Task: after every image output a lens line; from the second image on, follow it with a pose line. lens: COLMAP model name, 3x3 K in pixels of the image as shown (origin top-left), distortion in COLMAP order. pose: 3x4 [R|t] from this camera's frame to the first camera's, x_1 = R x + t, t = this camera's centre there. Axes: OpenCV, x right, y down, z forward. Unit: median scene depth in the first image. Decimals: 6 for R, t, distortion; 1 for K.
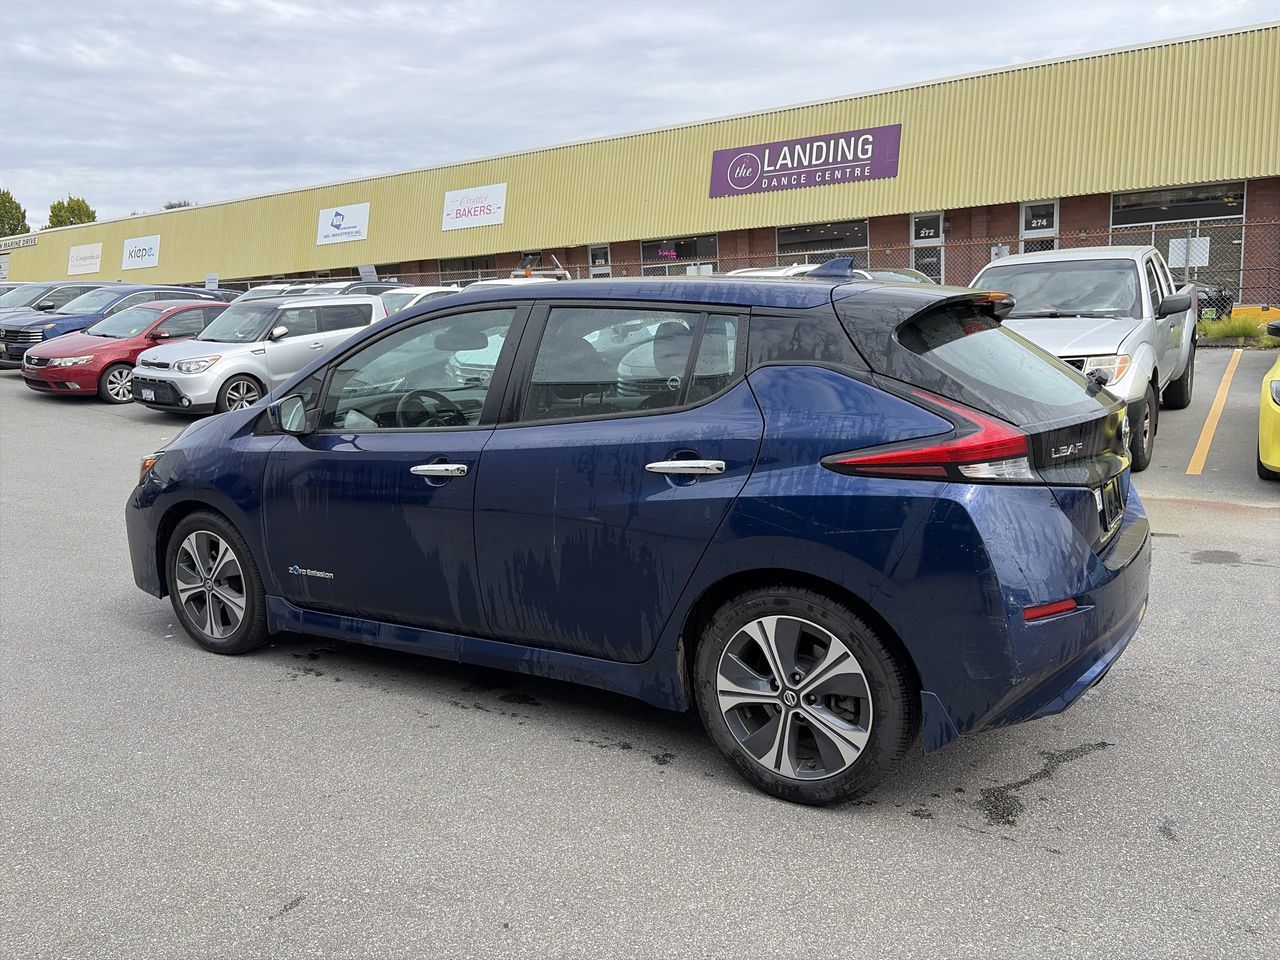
lens RADIAL K [[975.9, 0, 633.8], [0, 975.9, 493.4], [0, 0, 1]] dist [0.032923, -0.026661]
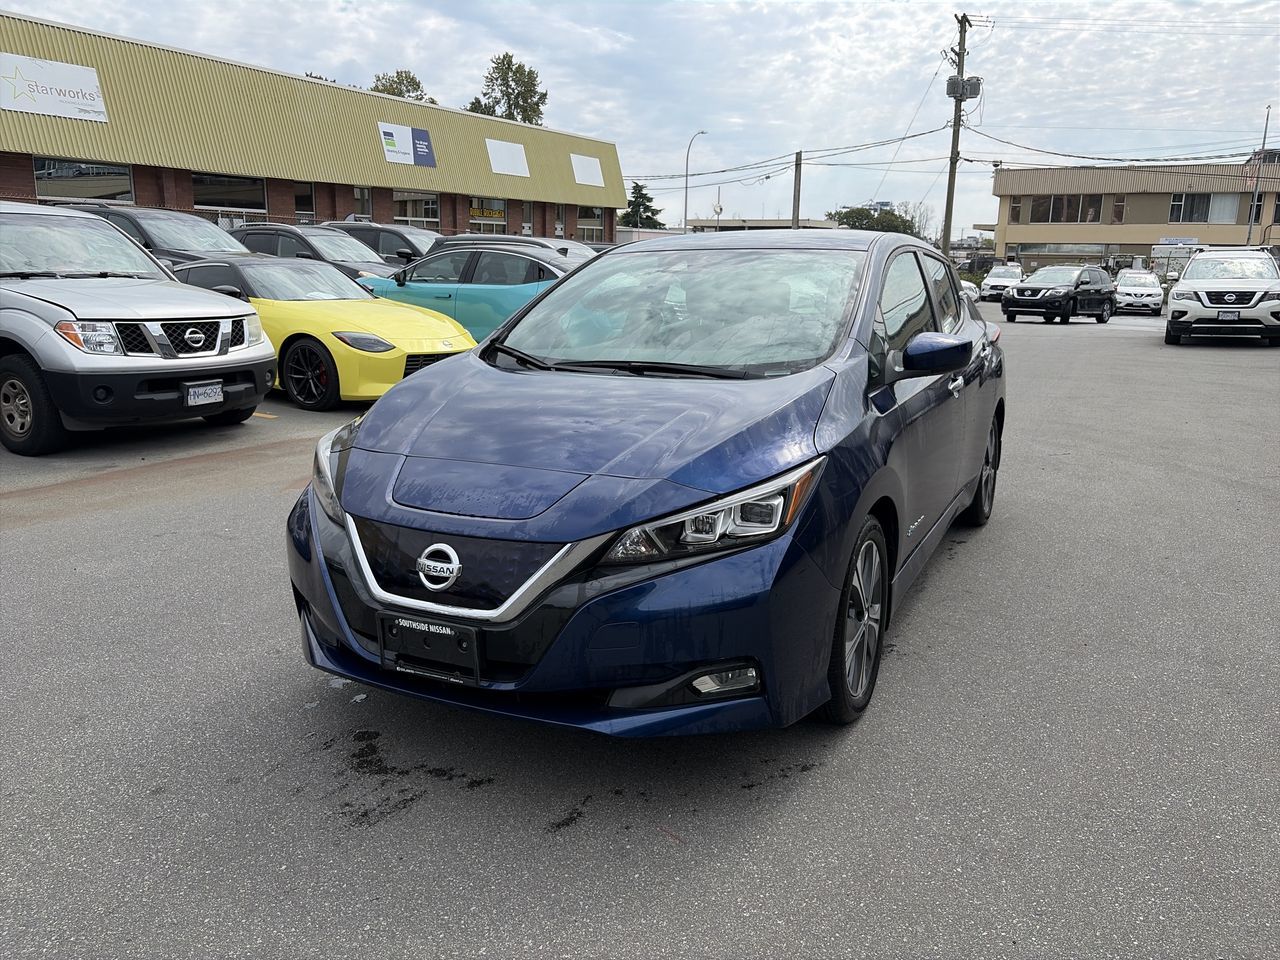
lens RADIAL K [[975.9, 0, 636.9], [0, 975.9, 462.5], [0, 0, 1]] dist [0.032923, -0.026661]
pose [[-0.101059, -0.157787, 0.982288, -1.090834], [0.172251, 0.969657, 0.173479, -0.166310], [-0.979855, 0.186732, -0.070813, 1.188691]]
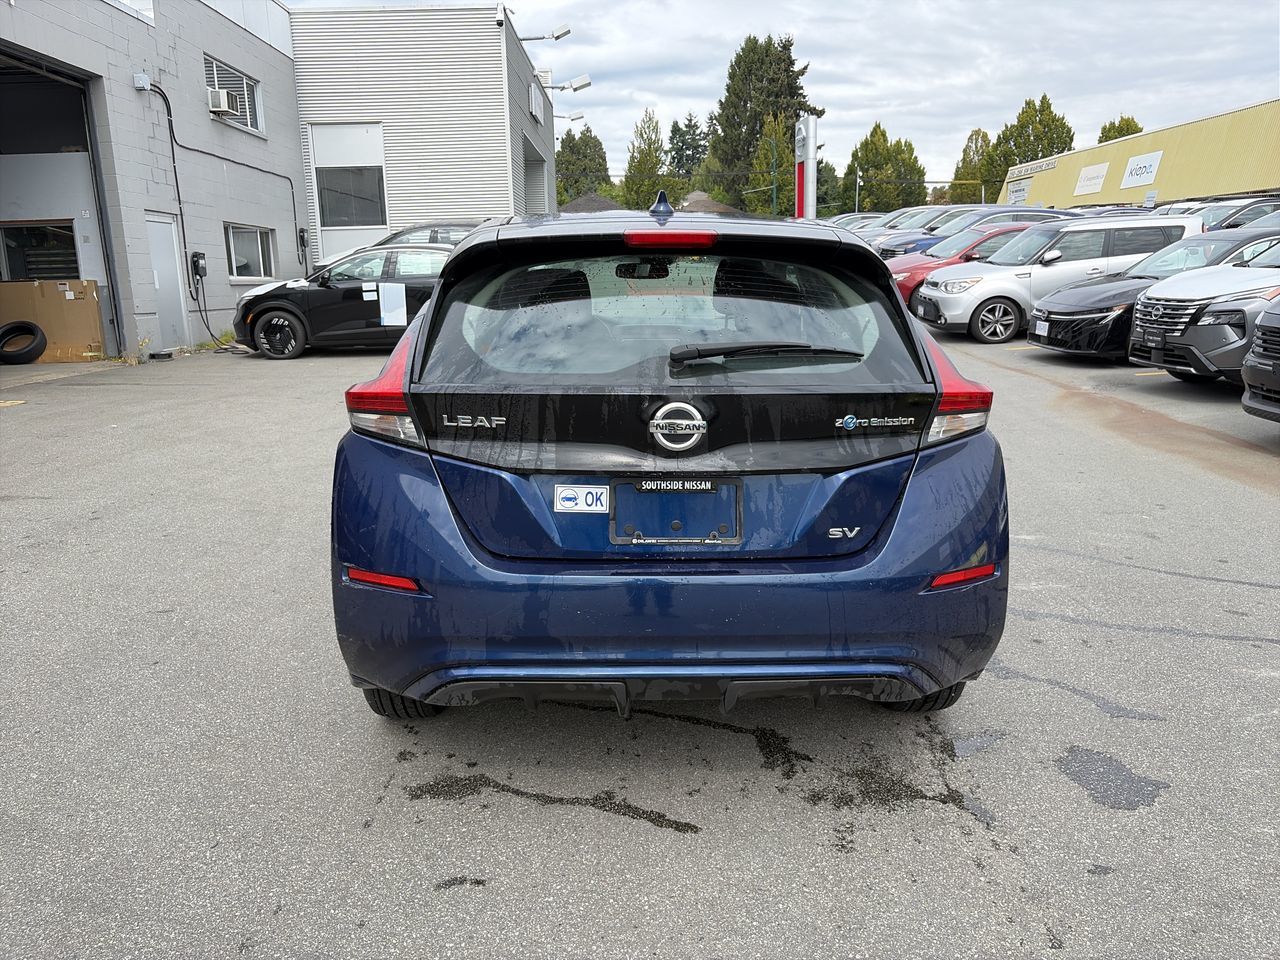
lens RADIAL K [[975.9, 0, 646.7], [0, 975.9, 466.1], [0, 0, 1]] dist [0.032923, -0.026661]
pose [[0.565330, 0.199489, -0.800378, 0.765975], [-0.156940, 0.978604, 0.133059, -0.090040], [0.809797, 0.050389, 0.584542, 0.384190]]
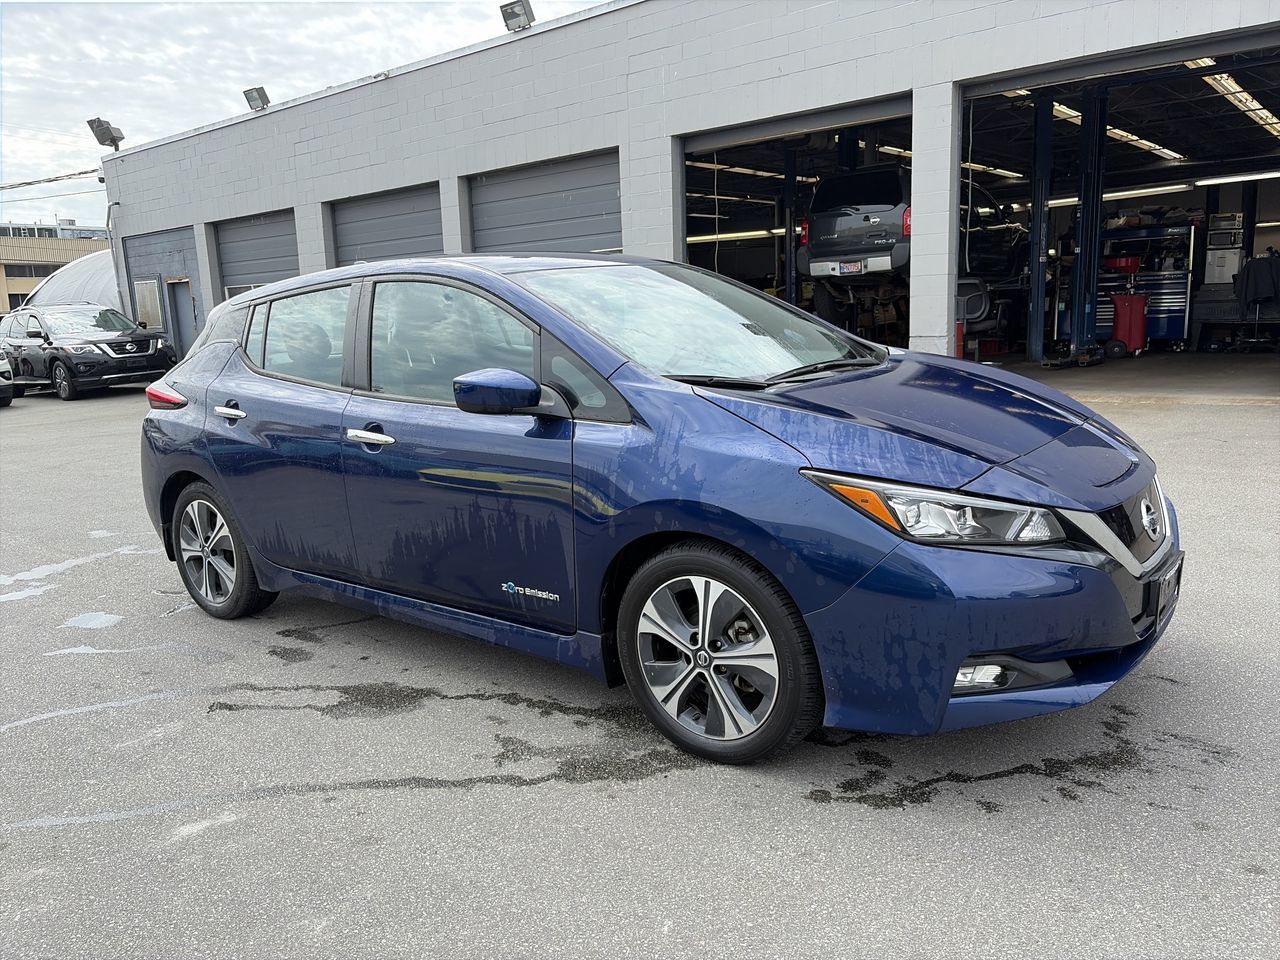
lens RADIAL K [[975.9, 0, 635.2], [0, 975.9, 473.2], [0, 0, 1]] dist [0.032923, -0.026661]
pose [[-0.990976, 0.073858, 0.111856, -0.250391], [0.108109, 0.933737, 0.341243, -0.314575], [-0.079240, 0.350256, -0.933296, 1.902323]]
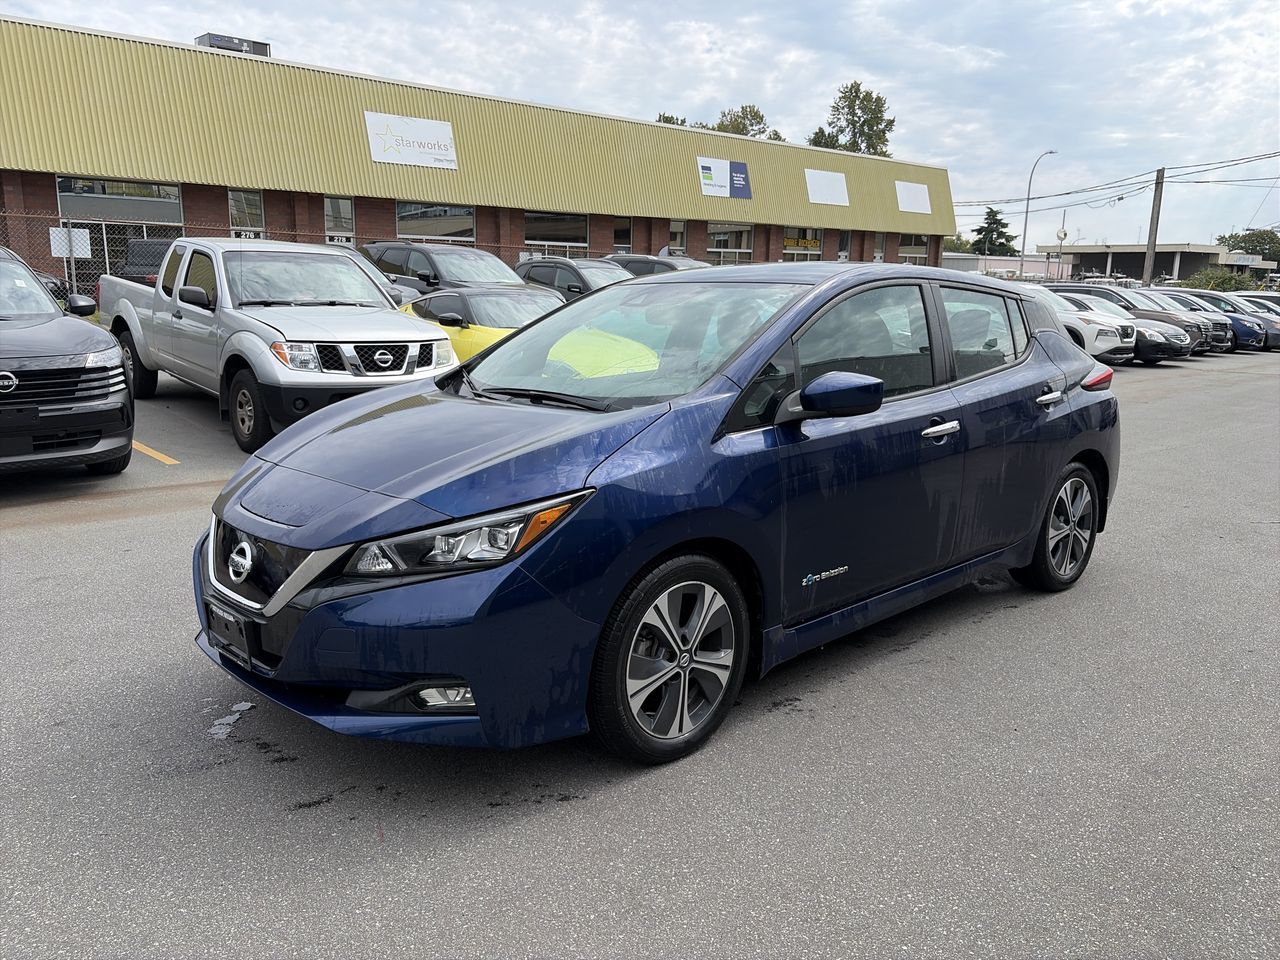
lens RADIAL K [[975.9, 0, 634.8], [0, 975.9, 480.8], [0, 0, 1]] dist [0.032923, -0.026661]
pose [[0.239232, -0.142267, 0.960483, -1.082653], [0.150271, 0.982714, 0.108131, -0.110691], [-0.959264, 0.118464, 0.256476, 0.837786]]
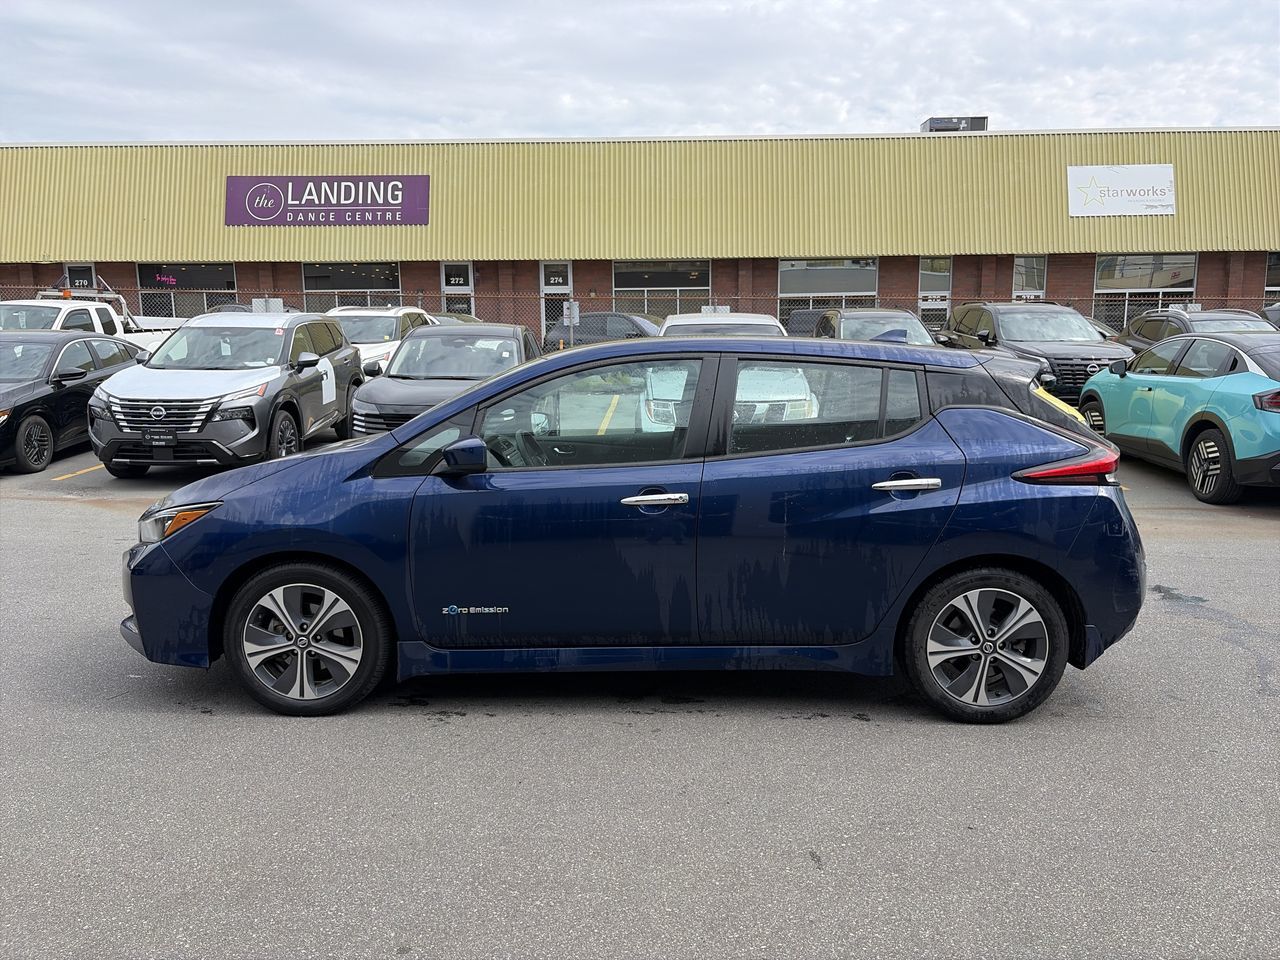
lens RADIAL K [[975.9, 0, 646.9], [0, 975.9, 499.8], [0, 0, 1]] dist [0.032923, -0.026661]
pose [[0.847415, -0.045134, 0.529009, -0.636632], [0.062640, 0.997920, -0.015201, -0.005785], [-0.527223, 0.046019, 0.848480, 0.043371]]
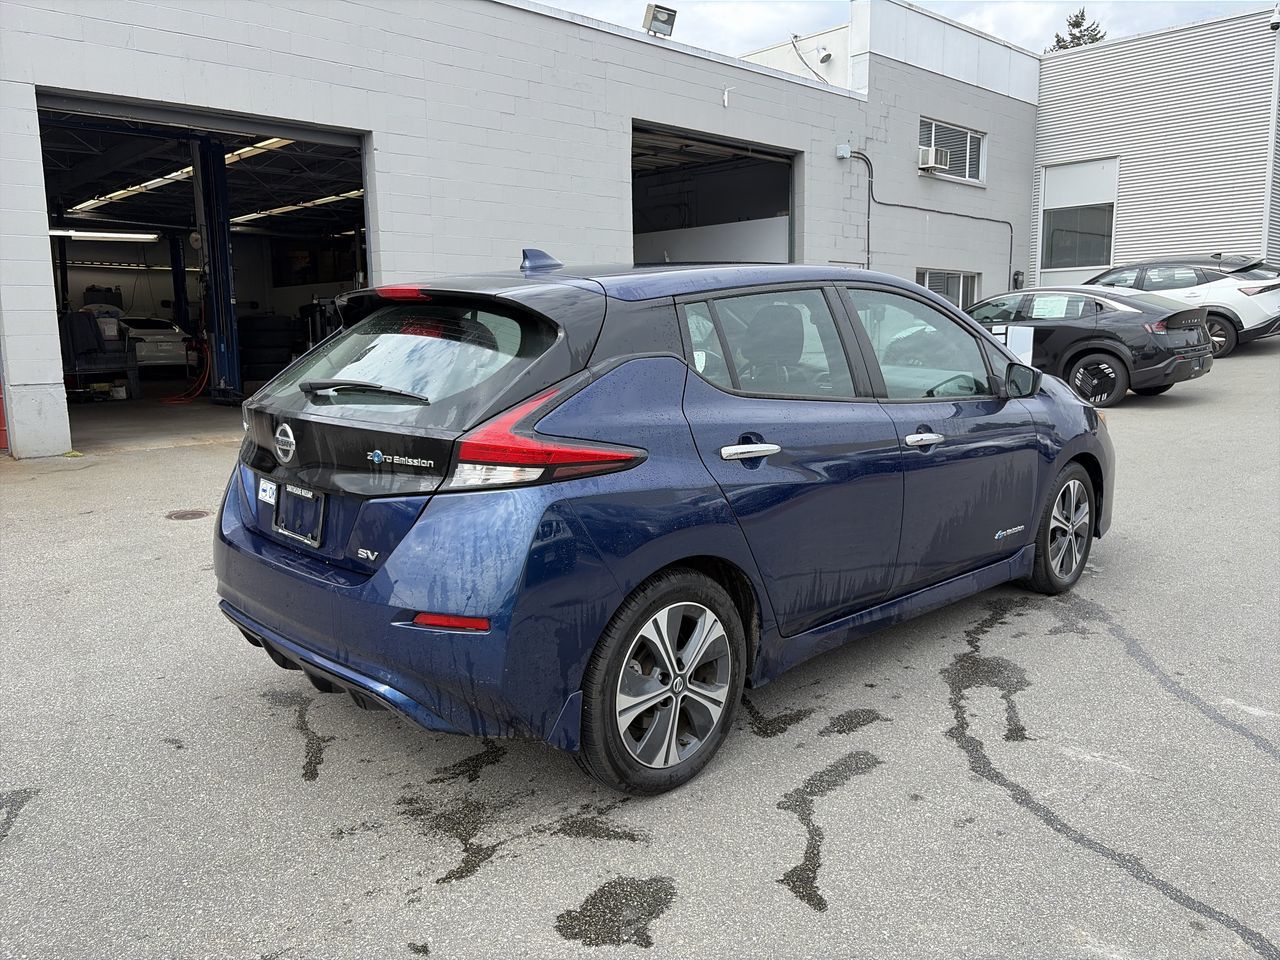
lens RADIAL K [[975.9, 0, 650.3], [0, 975.9, 470.0], [0, 0, 1]] dist [0.032923, -0.026661]
pose [[-0.216749, 0.195087, -0.956536, 0.933577], [-0.155856, 0.960346, 0.231180, -0.217098], [0.963706, 0.199190, -0.177749, 1.060801]]
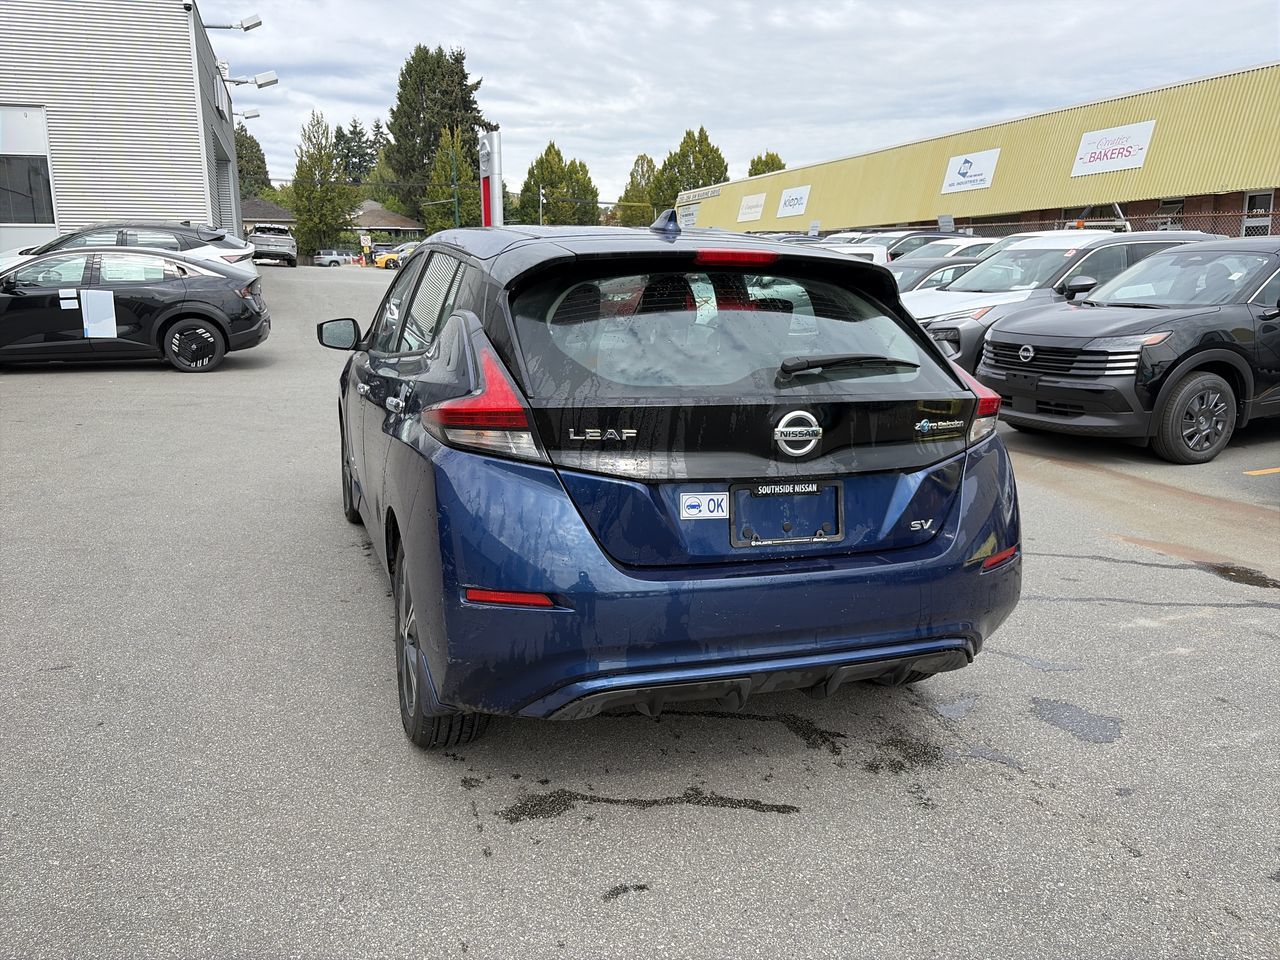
lens RADIAL K [[975.9, 0, 630.7], [0, 975.9, 479.1], [0, 0, 1]] dist [0.032923, -0.026661]
pose [[0.789243, 0.170085, -0.590056, 0.612194], [-0.149224, 0.985196, 0.084386, -0.050865], [0.595674, 0.021449, 0.802940, 0.194823]]
